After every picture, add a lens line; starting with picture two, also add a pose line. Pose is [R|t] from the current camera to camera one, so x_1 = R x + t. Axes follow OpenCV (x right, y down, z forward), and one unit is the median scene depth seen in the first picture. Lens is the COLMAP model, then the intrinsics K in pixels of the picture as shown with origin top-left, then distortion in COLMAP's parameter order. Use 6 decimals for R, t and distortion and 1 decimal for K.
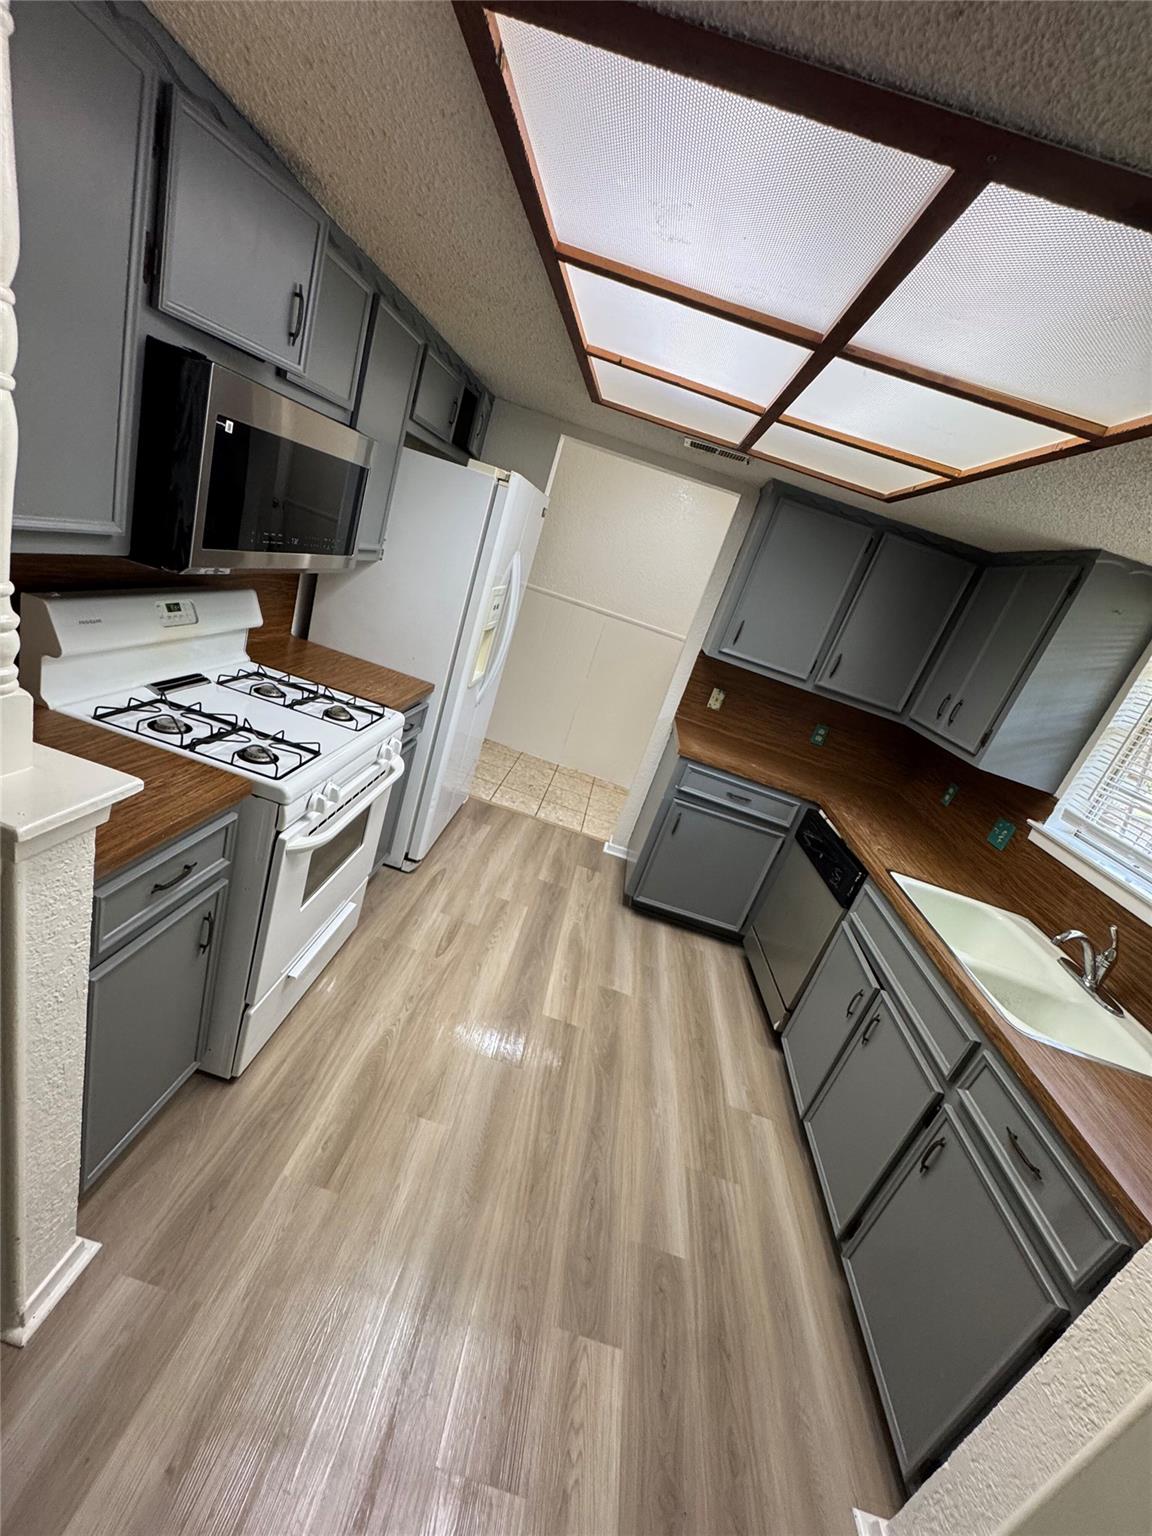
lens RADIAL K [[614.8, 0, 575.0], [0, 614.8, 765.6], [0, 0, 1]] dist [-0.003249, 0.000775]
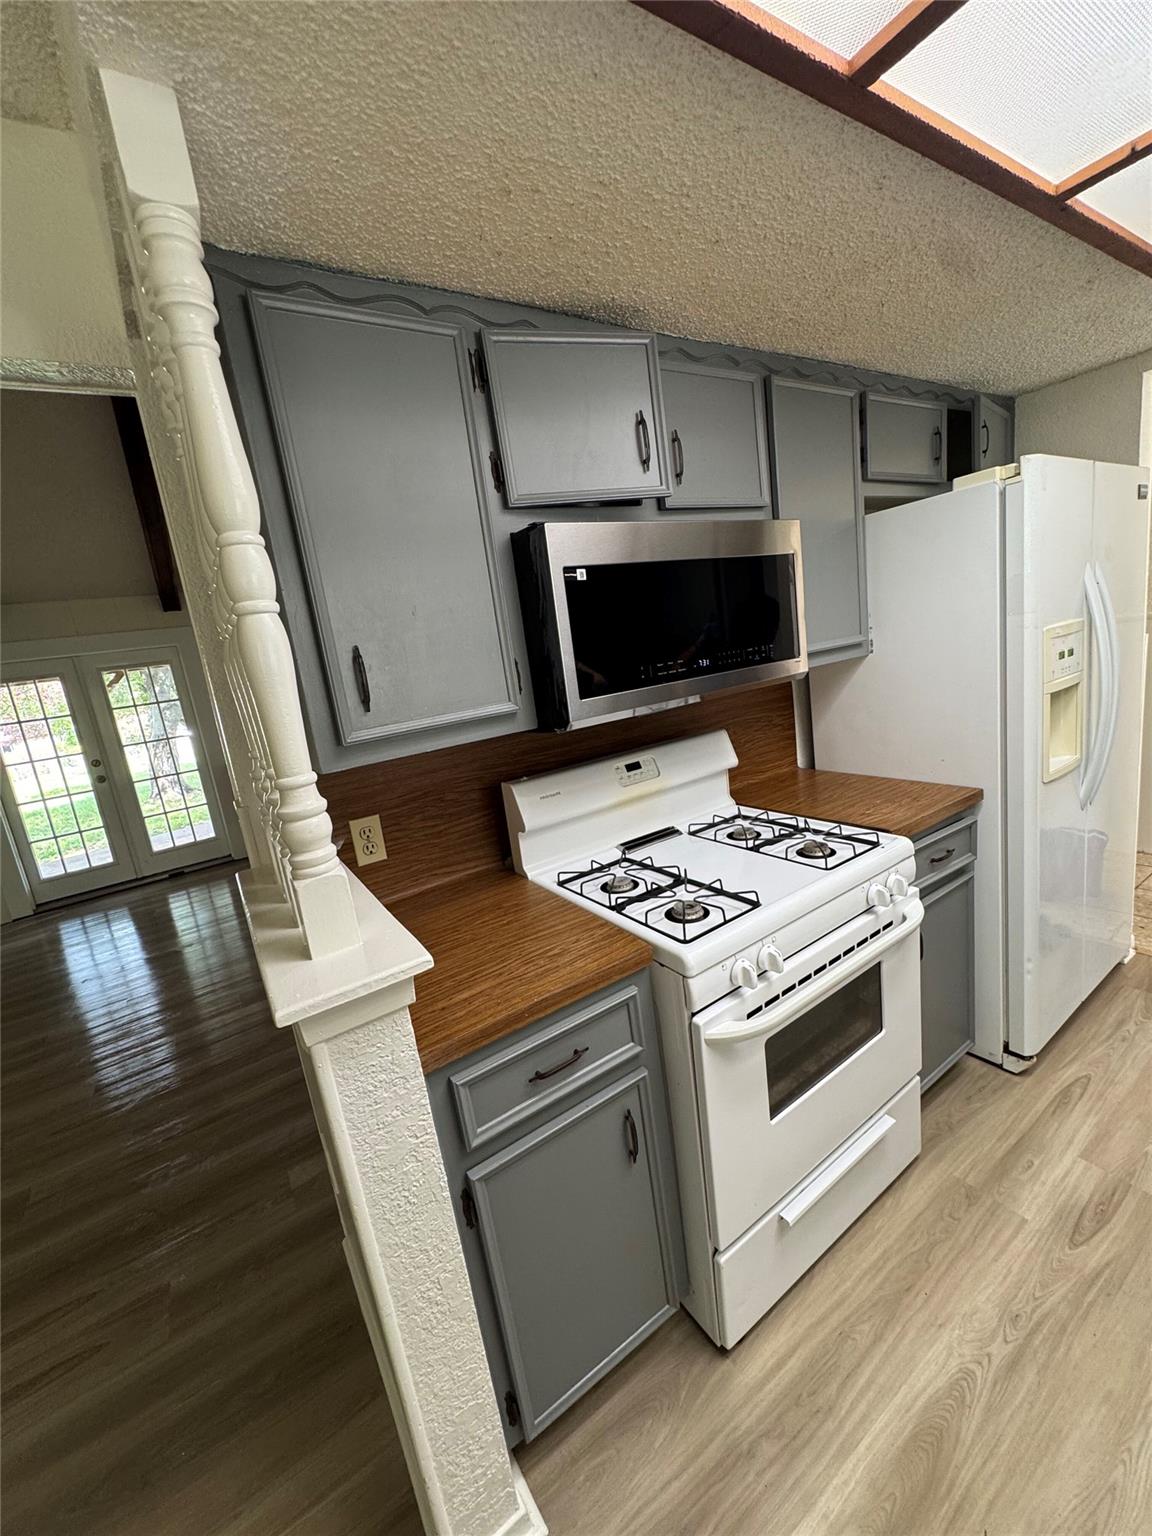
lens RADIAL K [[614.8, 0, 576.3], [0, 614.8, 767.3], [0, 0, 1]] dist [-0.003249, 0.000775]
pose [[0.563651, -0.231003, -0.793054, 0.095184], [0.046208, 0.967414, -0.248949, -0.004676], [0.824719, 0.103675, 0.555958, 0.315760]]
